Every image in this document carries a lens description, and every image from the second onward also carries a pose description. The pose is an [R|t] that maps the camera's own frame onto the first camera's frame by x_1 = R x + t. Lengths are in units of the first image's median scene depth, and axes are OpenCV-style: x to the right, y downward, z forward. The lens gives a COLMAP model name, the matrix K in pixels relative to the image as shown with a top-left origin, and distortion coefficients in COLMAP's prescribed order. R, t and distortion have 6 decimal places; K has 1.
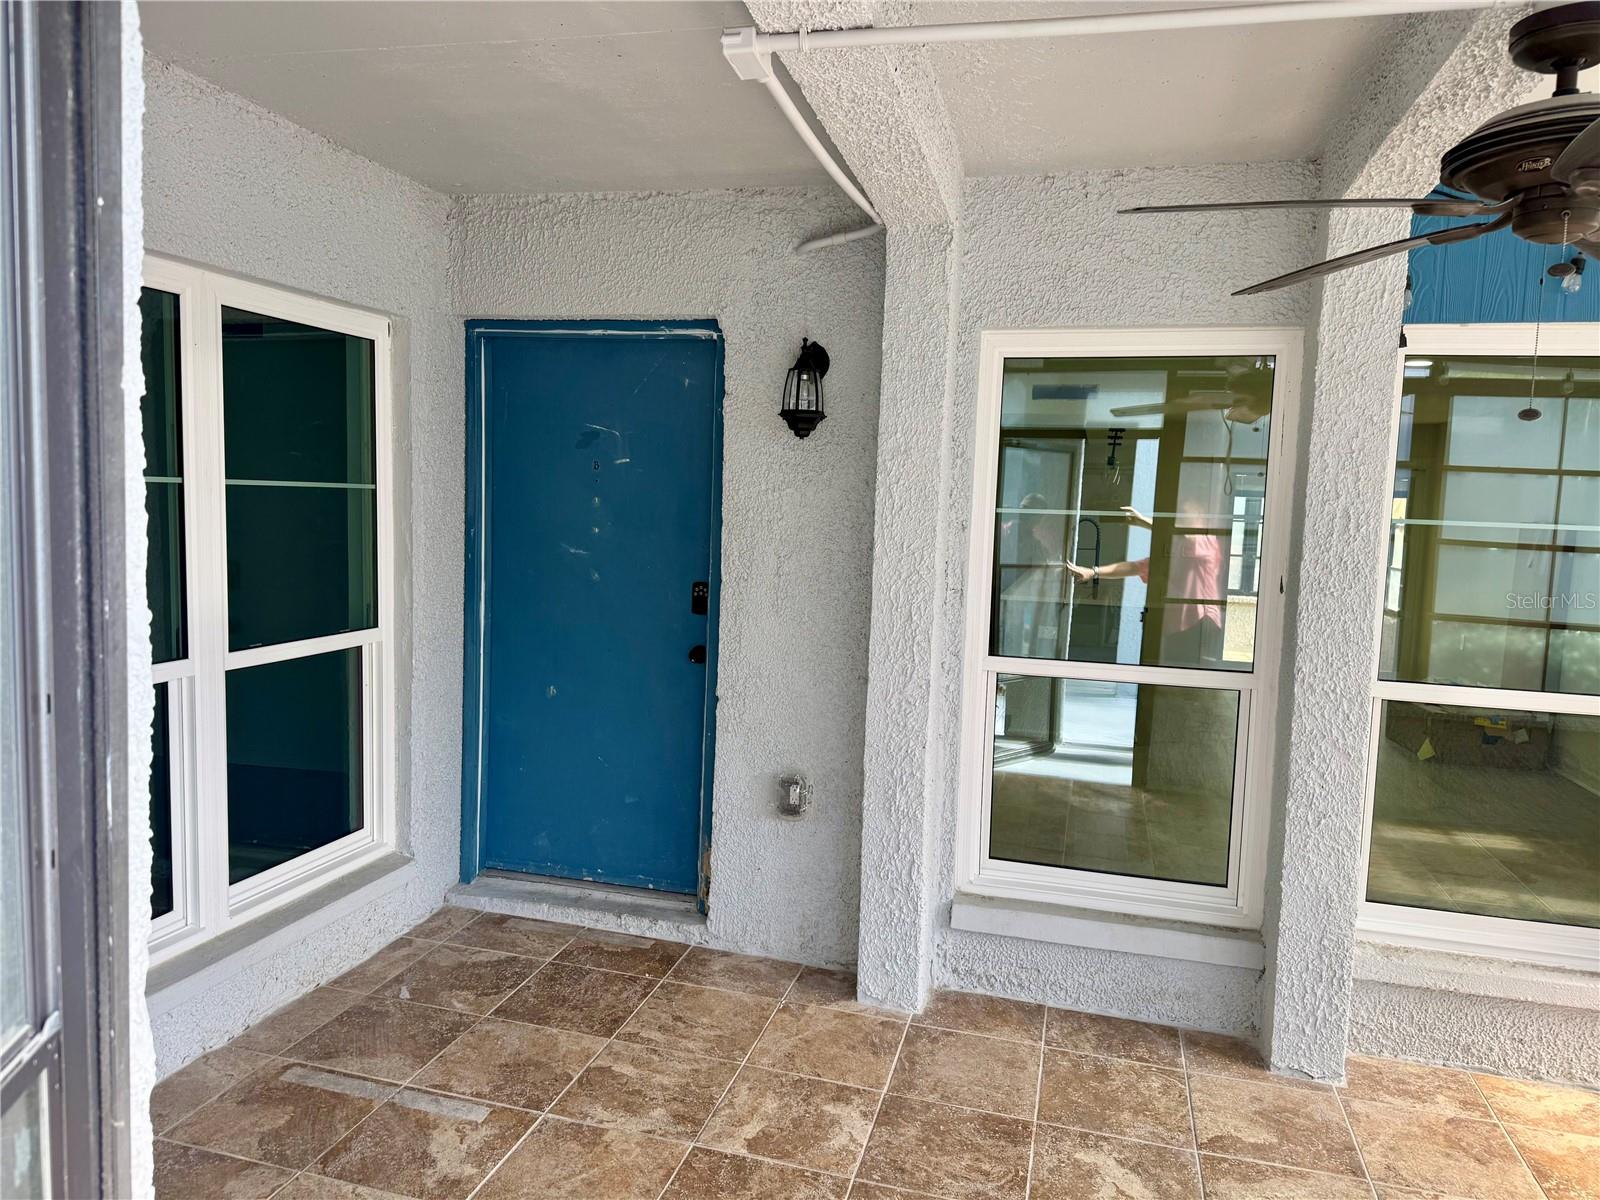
lens RADIAL K [[1107.9, 0, 800.0], [0, 1107.9, 600.0], [0, 0, 1]] dist [0.059527, -0.072900]
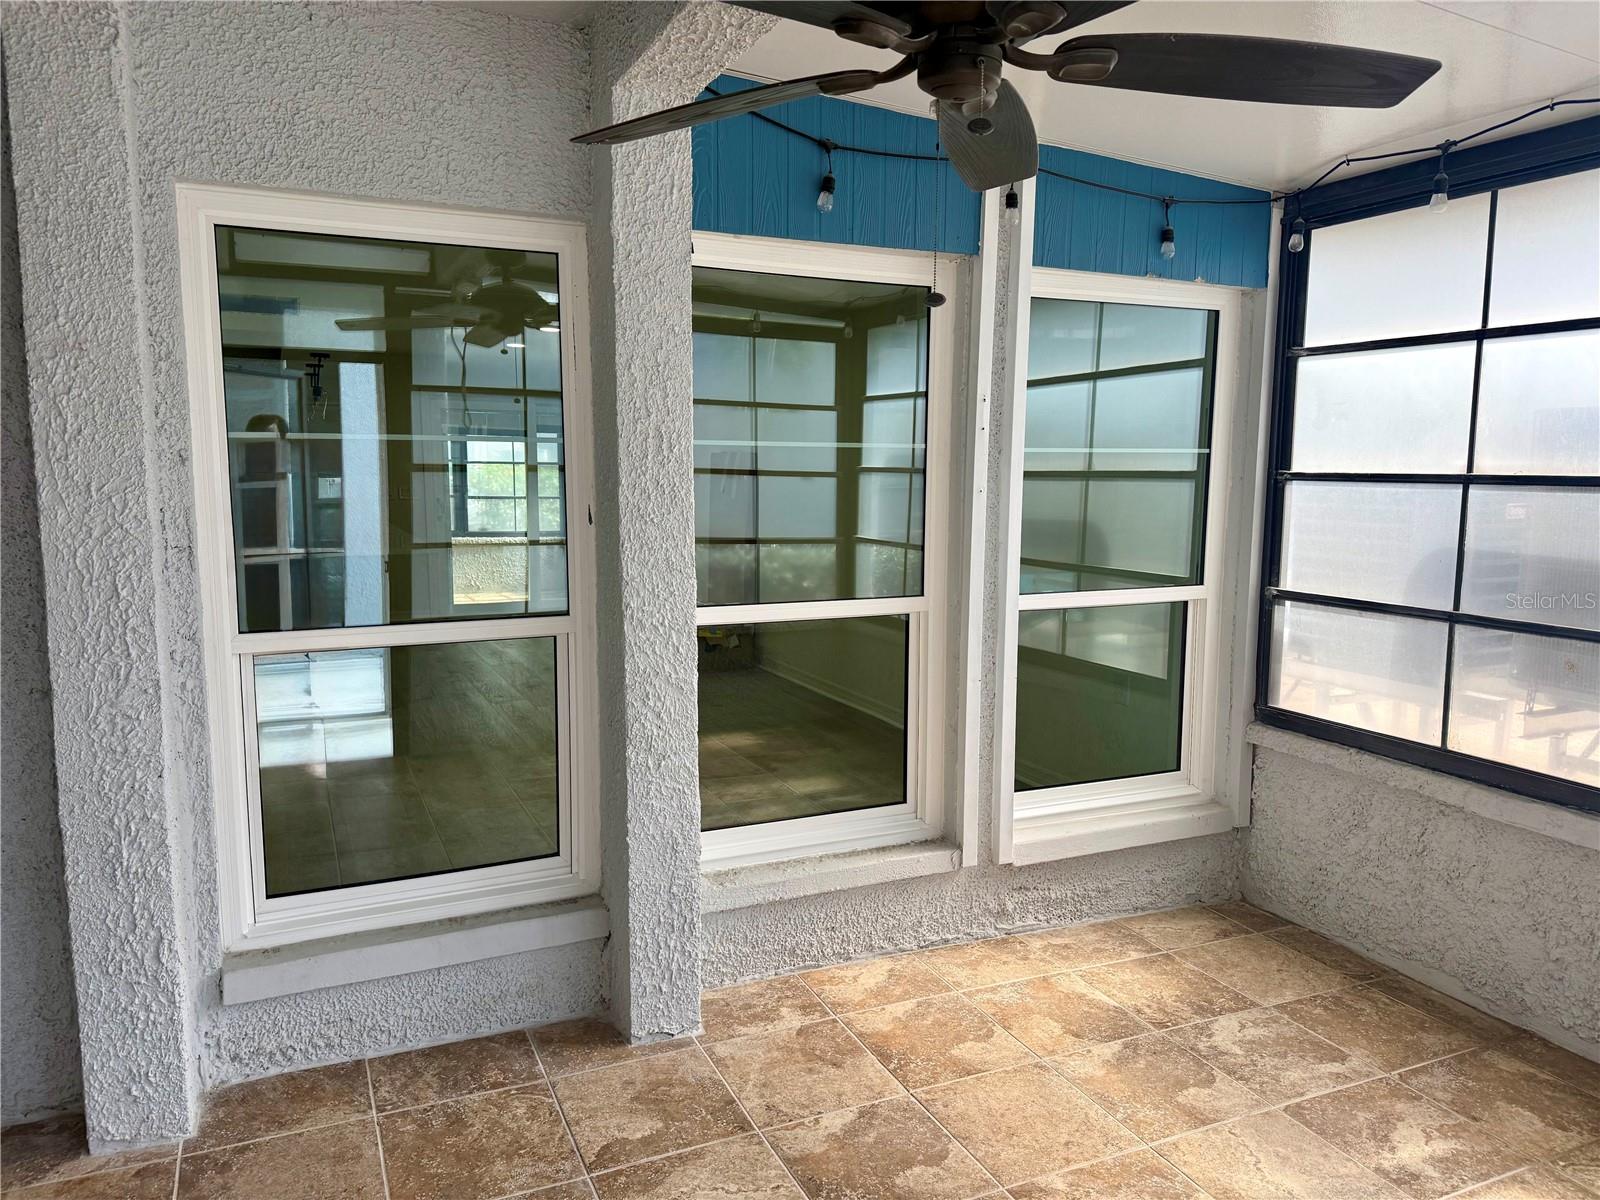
lens RADIAL K [[1107.9, 0, 800.0], [0, 1107.9, 600.0], [0, 0, 1]] dist [0.059527, -0.072900]
pose [[0.765725, -0.108324, 0.633980, -0.014996], [0.076925, 0.994064, 0.076939, -0.000712], [-0.638551, -0.010145, 0.769513, 0.199699]]
